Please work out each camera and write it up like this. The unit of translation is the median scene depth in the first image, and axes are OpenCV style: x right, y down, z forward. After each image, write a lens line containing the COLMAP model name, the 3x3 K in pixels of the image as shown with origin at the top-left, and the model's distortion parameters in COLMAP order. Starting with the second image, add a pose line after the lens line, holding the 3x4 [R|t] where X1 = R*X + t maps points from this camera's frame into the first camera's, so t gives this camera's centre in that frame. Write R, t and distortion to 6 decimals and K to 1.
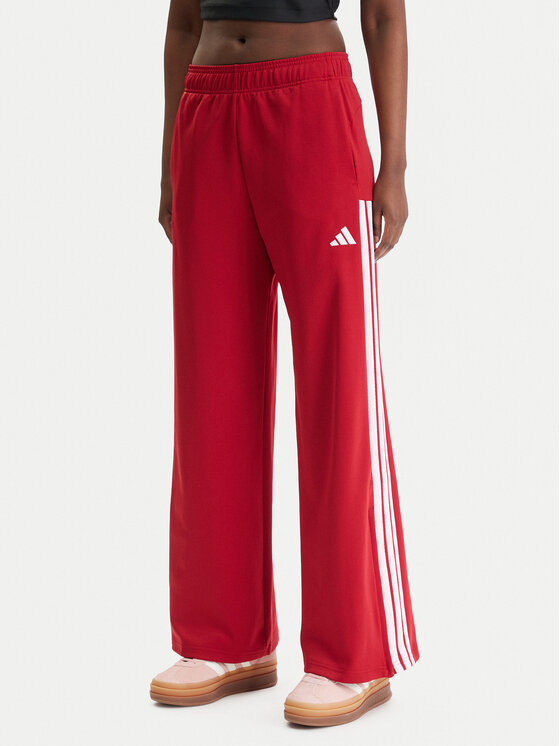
lens RADIAL K [[1471.4, 0, 280.0], [0, 1471.4, 373.0], [0, 0, 1]] dist [-0.008792, 0.014974]
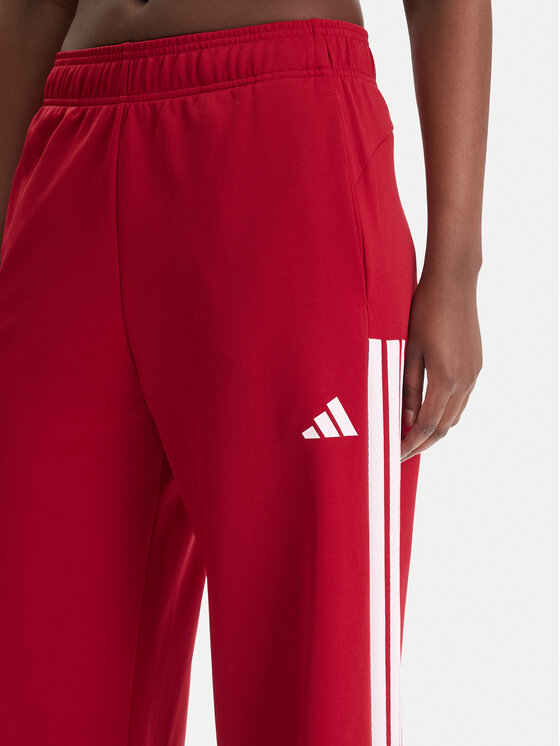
lens RADIAL K [[1147.9, 0, 280.0], [0, 1147.9, 373.0], [0, 0, 1]] dist [-0.015098, -0.077218]
pose [[0.994792, 0.037903, -0.094613, 0.058946], [-0.039453, 0.999115, -0.014567, -0.099129], [0.093977, 0.018224, 0.995408, 0.635833]]
